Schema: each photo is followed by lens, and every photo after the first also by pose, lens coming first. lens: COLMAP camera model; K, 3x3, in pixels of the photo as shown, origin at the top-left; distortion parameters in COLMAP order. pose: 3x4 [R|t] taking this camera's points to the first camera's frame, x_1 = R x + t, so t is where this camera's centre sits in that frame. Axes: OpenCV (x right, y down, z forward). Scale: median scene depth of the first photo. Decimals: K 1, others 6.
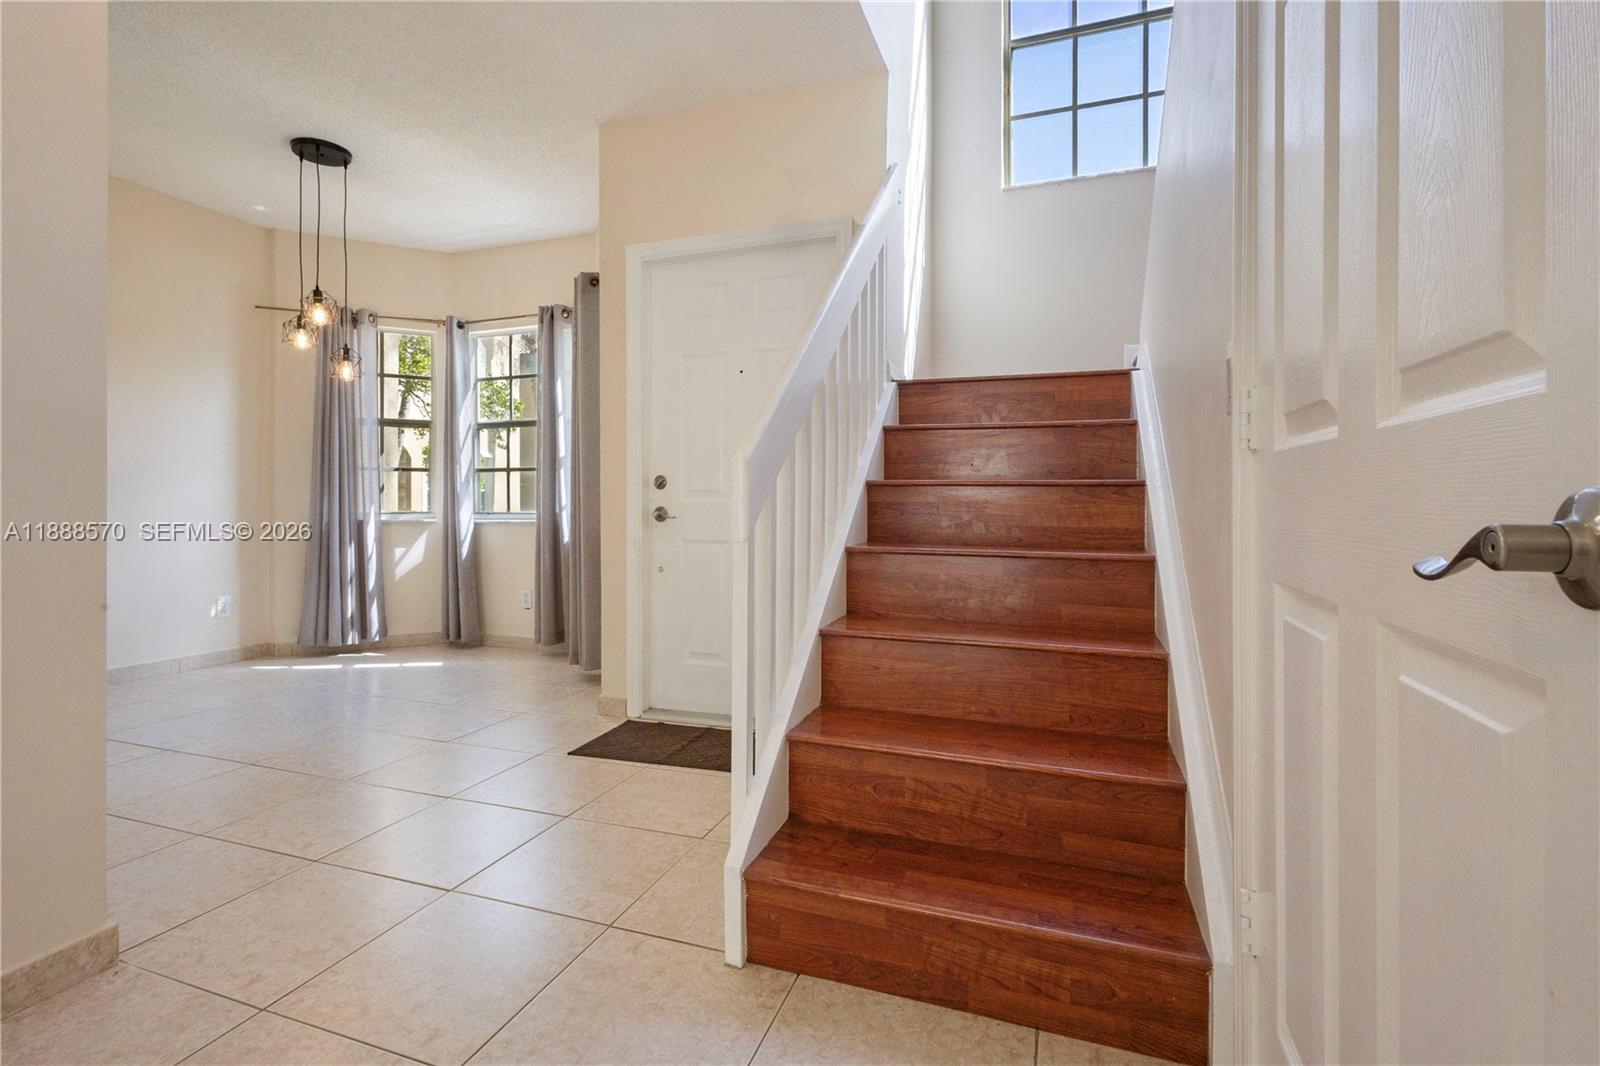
lens RADIAL K [[747.5, 0, 797.6], [0, 747.5, 508.3], [0, 0, 1]] dist [0.000719, -0.001480]
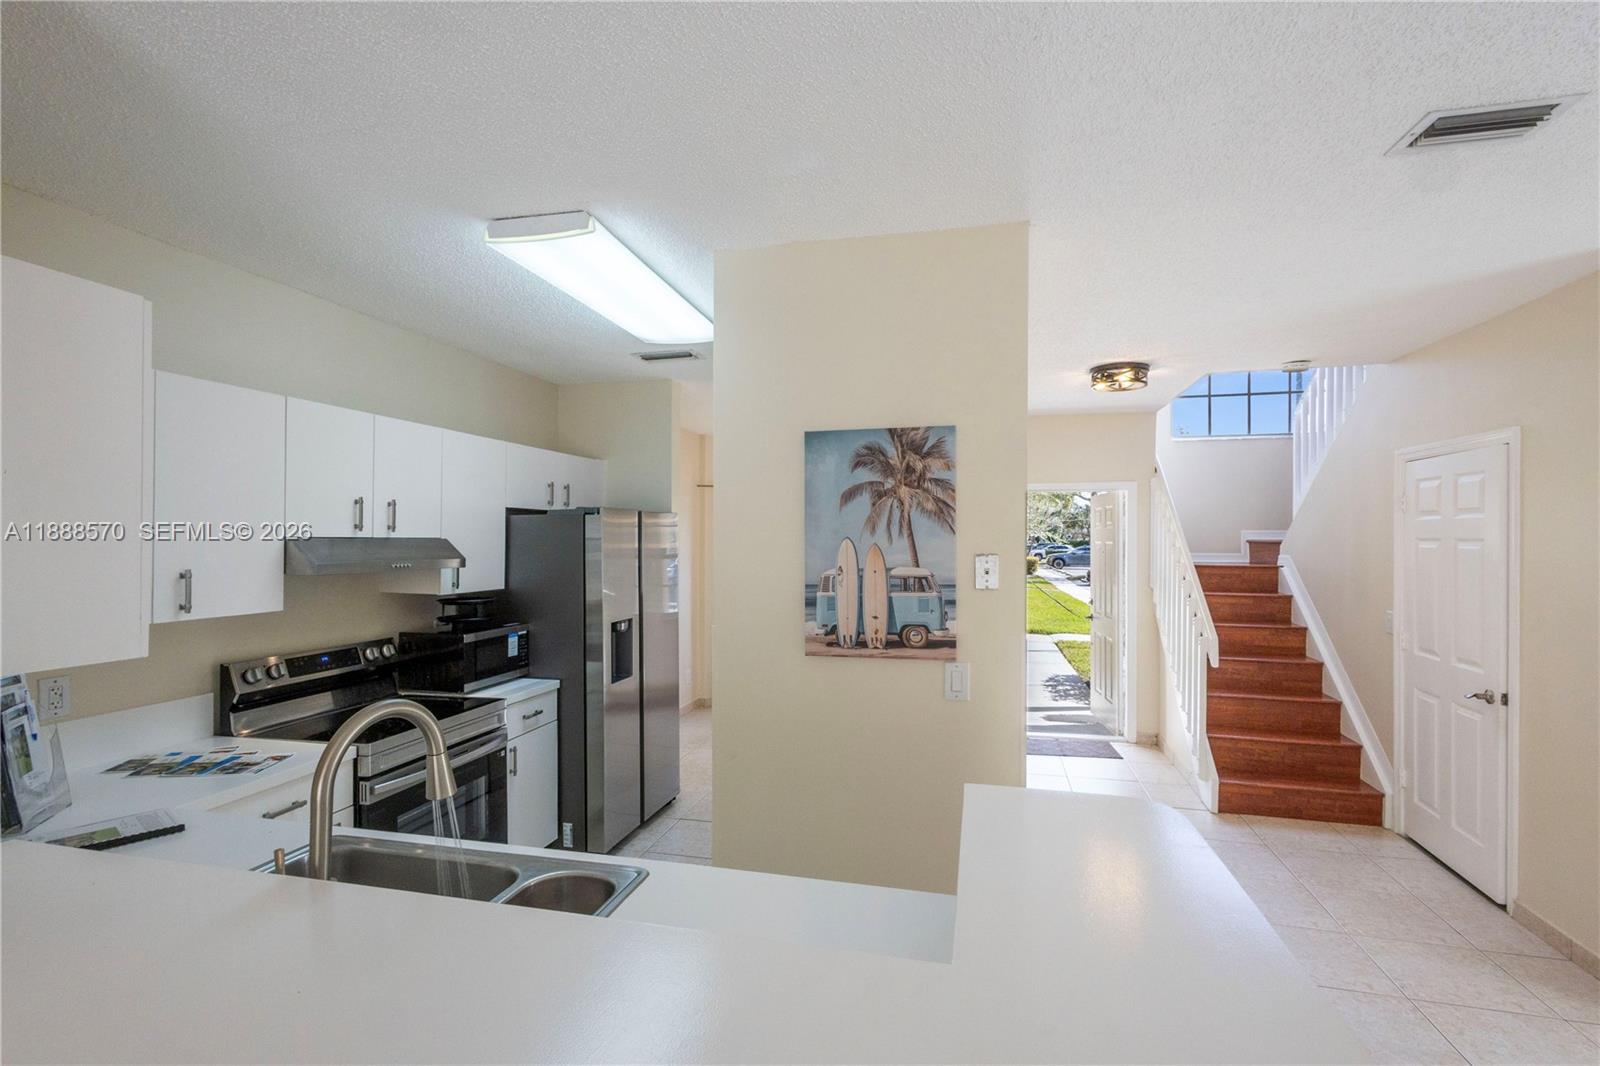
lens RADIAL K [[747.5, 0, 798.2], [0, 747.5, 527.1], [0, 0, 1]] dist [0.000719, -0.001480]
pose [[0.995621, 0.001583, 0.093471, -1.943339], [0.000141, 0.999830, -0.018435, -0.441628], [-0.093485, 0.018368, 0.995451, -1.737761]]
